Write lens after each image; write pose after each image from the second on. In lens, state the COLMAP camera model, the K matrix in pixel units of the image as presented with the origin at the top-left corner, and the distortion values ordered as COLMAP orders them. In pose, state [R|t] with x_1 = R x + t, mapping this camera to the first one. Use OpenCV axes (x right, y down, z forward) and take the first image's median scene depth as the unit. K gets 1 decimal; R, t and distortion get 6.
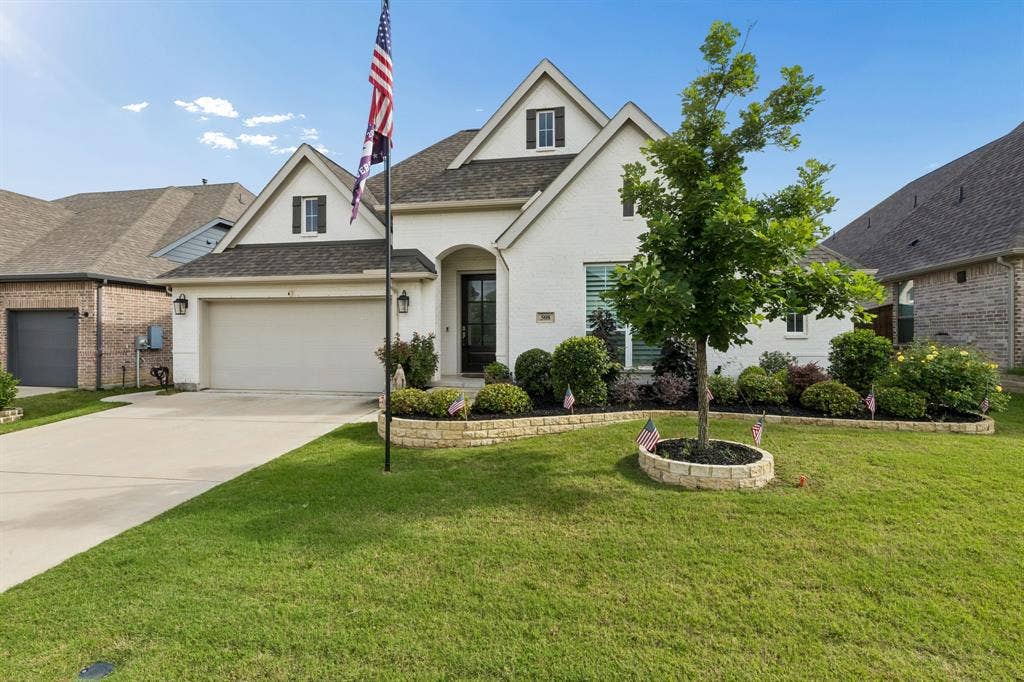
lens RADIAL K [[520.1, 0, 538.4], [0, 520.1, 331.0], [0, 0, 1]] dist [-0.013057, 0.001387]
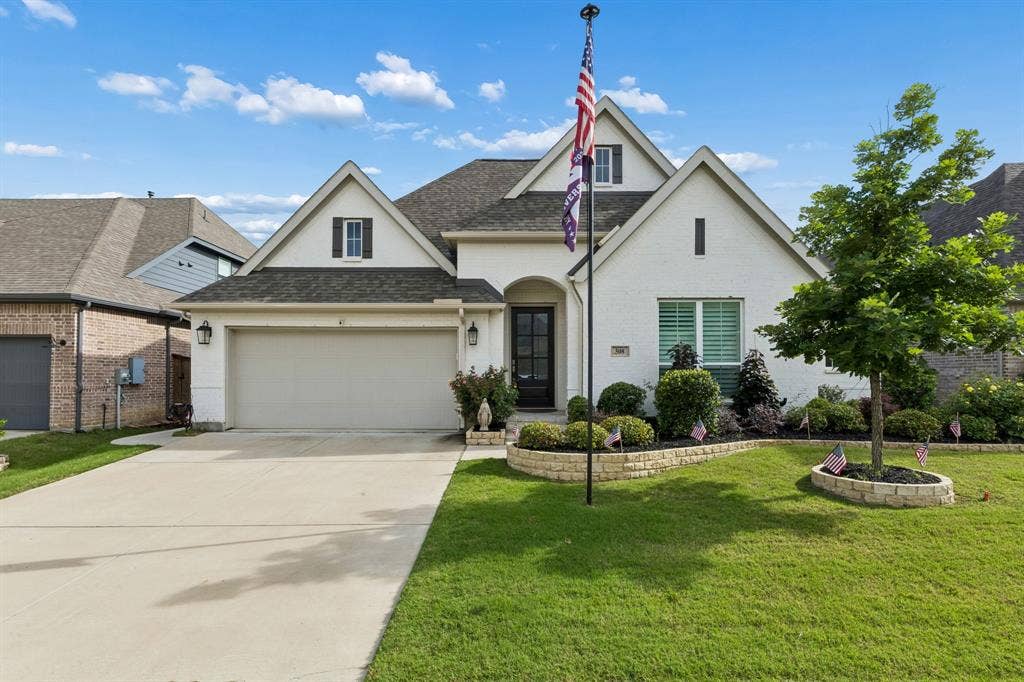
lens RADIAL K [[520.1, 0, 556.9], [0, 520.1, 367.6], [0, 0, 1]] dist [-0.013057, 0.001387]
pose [[0.982685, 0.004883, 0.185222, -0.275136], [-0.004735, 0.999988, -0.001238, 0.006655], [-0.185226, 0.000339, 0.982696, 0.027143]]
